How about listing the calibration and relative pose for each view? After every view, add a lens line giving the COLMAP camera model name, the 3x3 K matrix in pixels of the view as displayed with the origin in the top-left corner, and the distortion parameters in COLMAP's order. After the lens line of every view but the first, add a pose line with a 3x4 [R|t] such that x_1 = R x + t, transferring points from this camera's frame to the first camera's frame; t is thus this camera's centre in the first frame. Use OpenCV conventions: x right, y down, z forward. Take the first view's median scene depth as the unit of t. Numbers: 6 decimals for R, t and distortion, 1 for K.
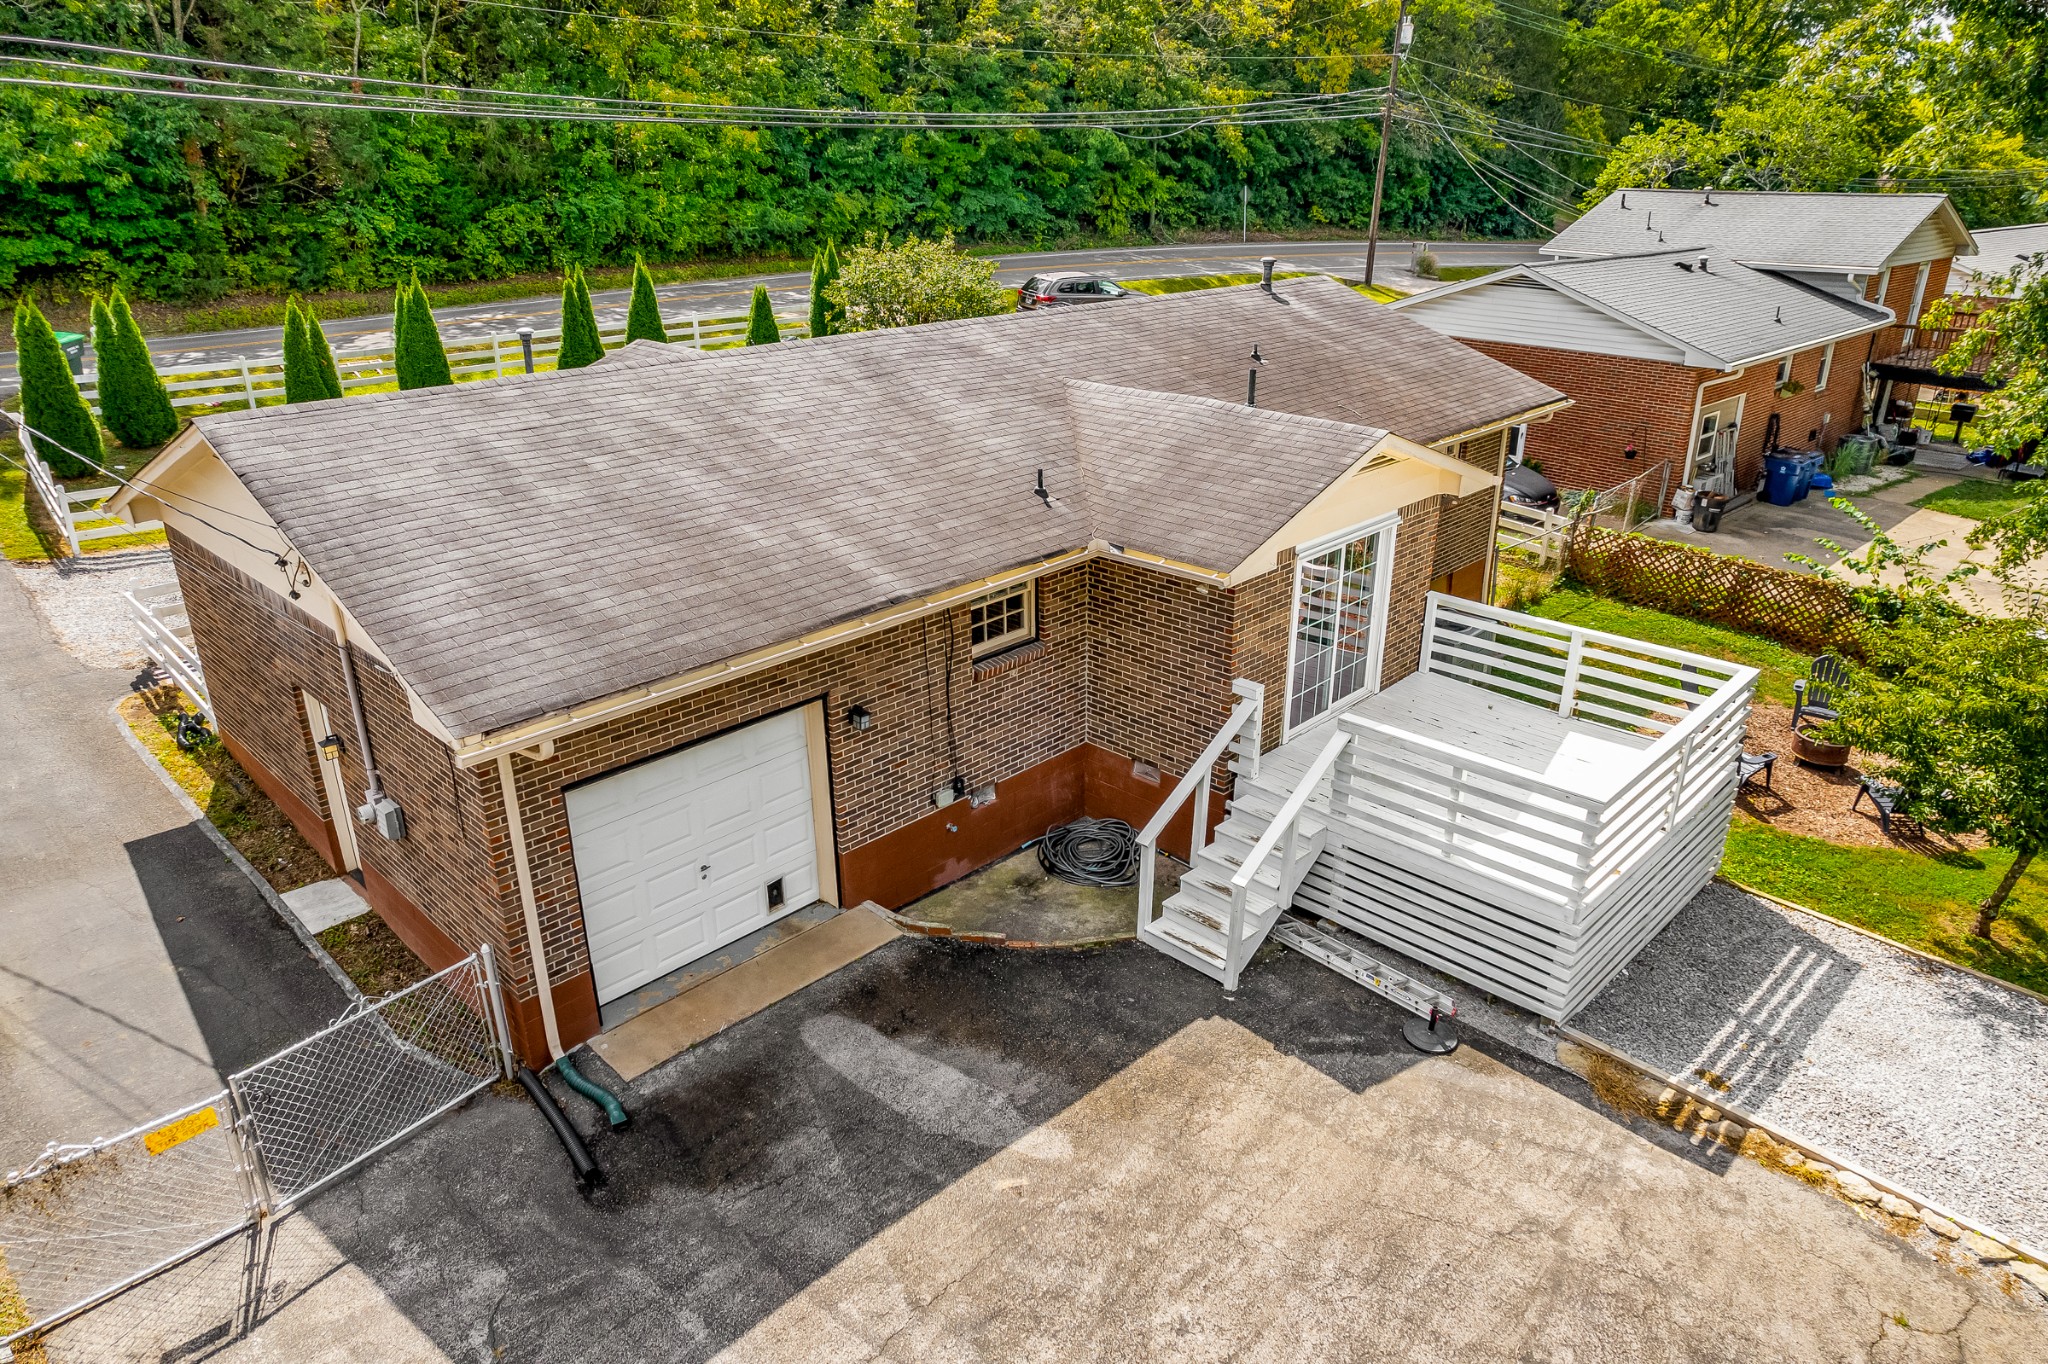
lens RADIAL K [[1286.1, 0, 1024.0], [0, 1286.1, 682.0], [0, 0, 1]] dist [-0.051616, 0.001342]
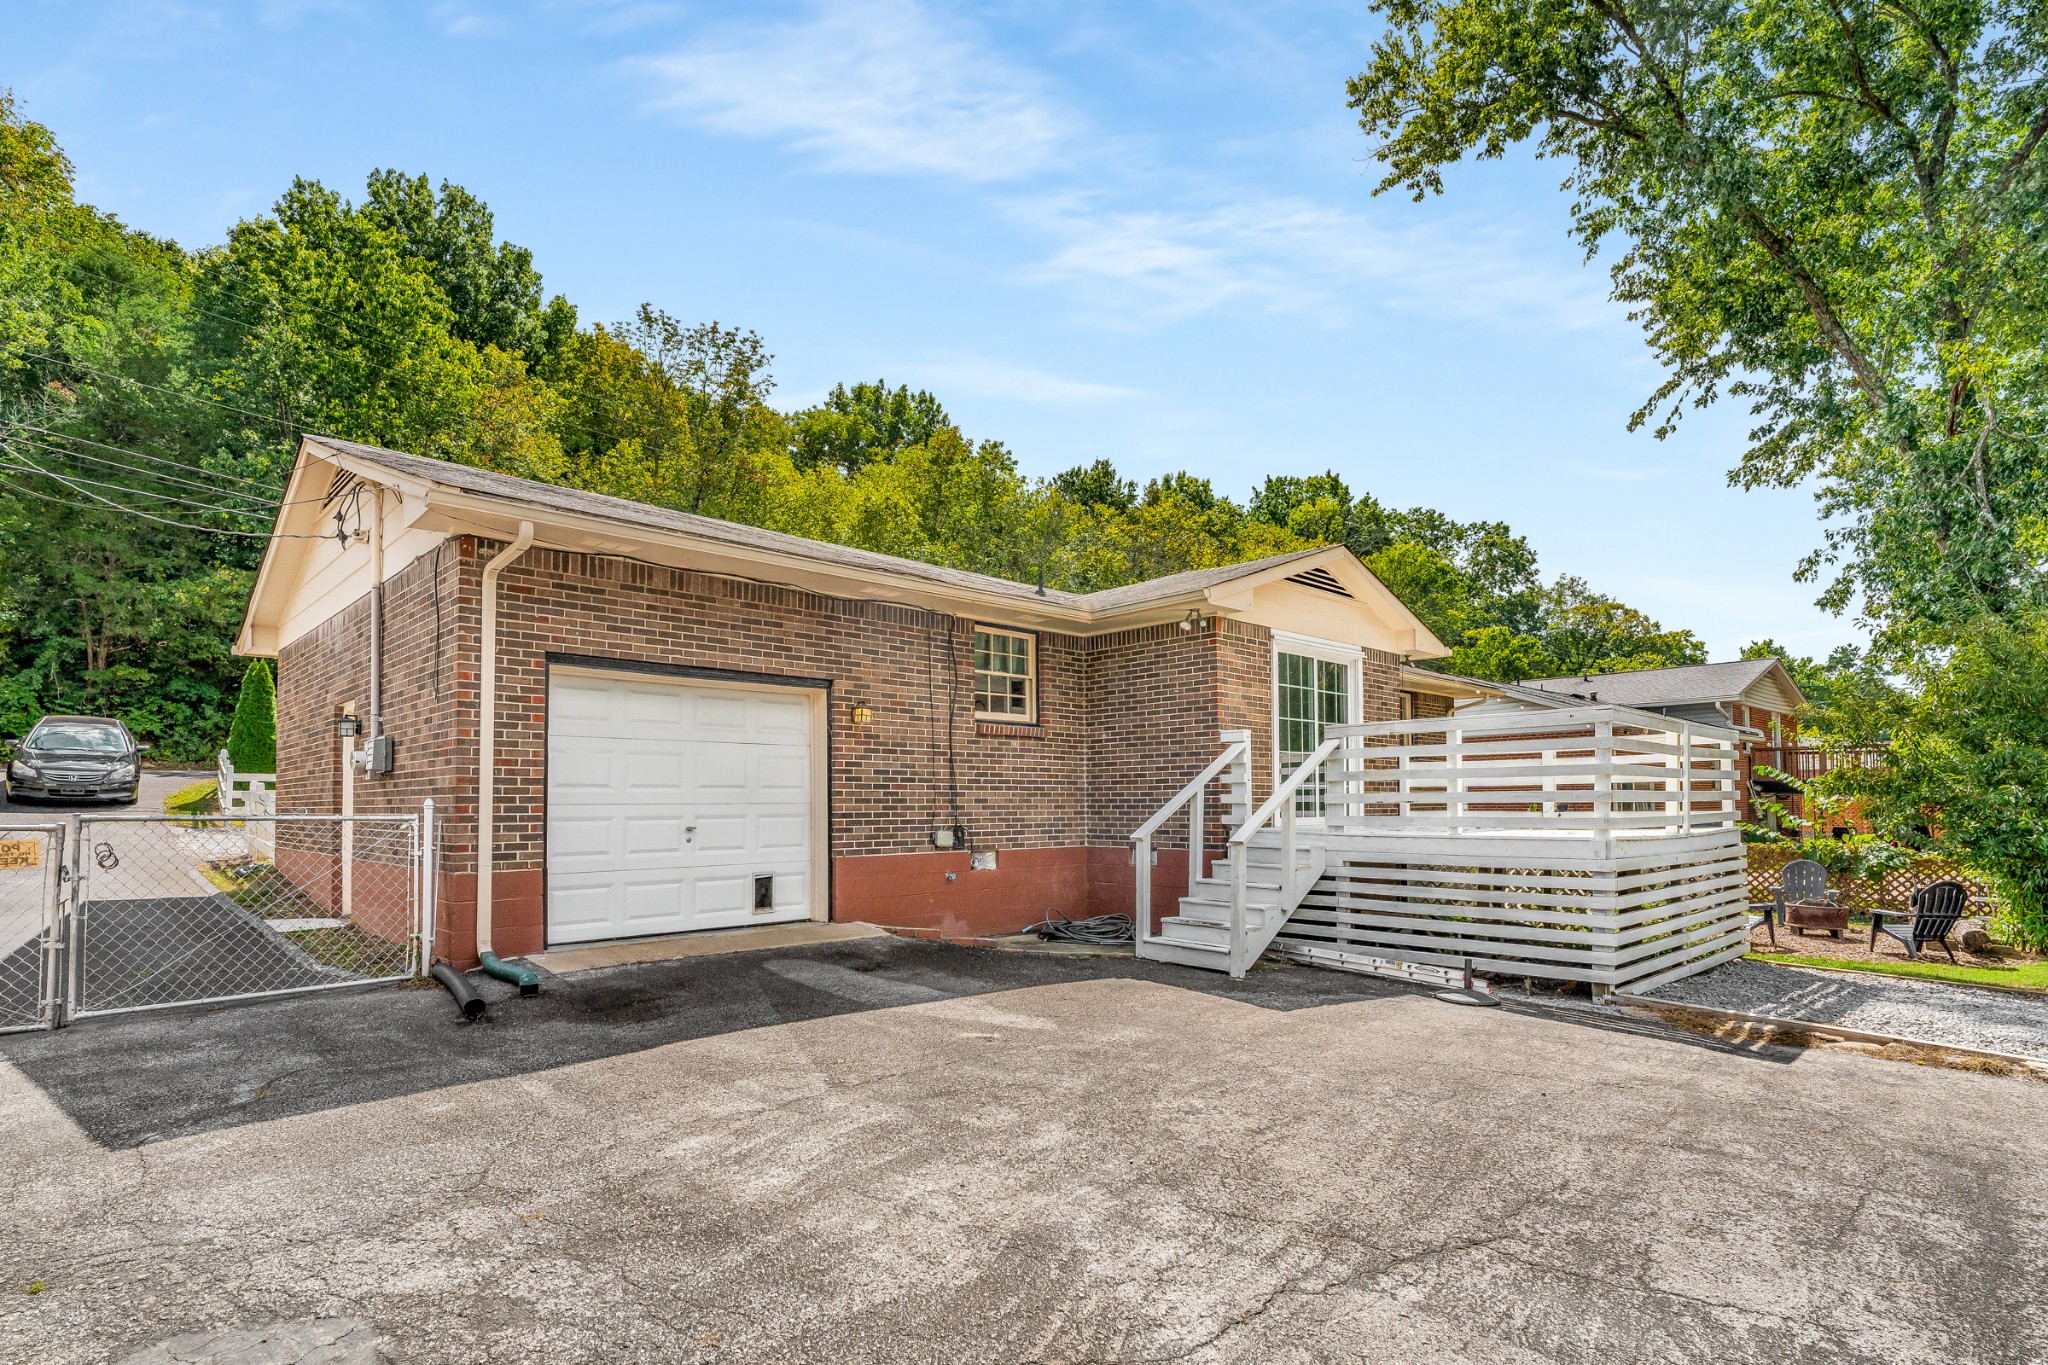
lens RADIAL K [[1010.3, 0, 1029.1], [0, 1010.3, 779.5], [0, 0, 1]] dist [0.001159, -0.015373]
pose [[0.999506, 0.000354, -0.031427, 0.032379], [-0.012971, 0.915461, -0.402198, 0.386140], [0.028628, 0.402407, 0.915013, 0.259686]]
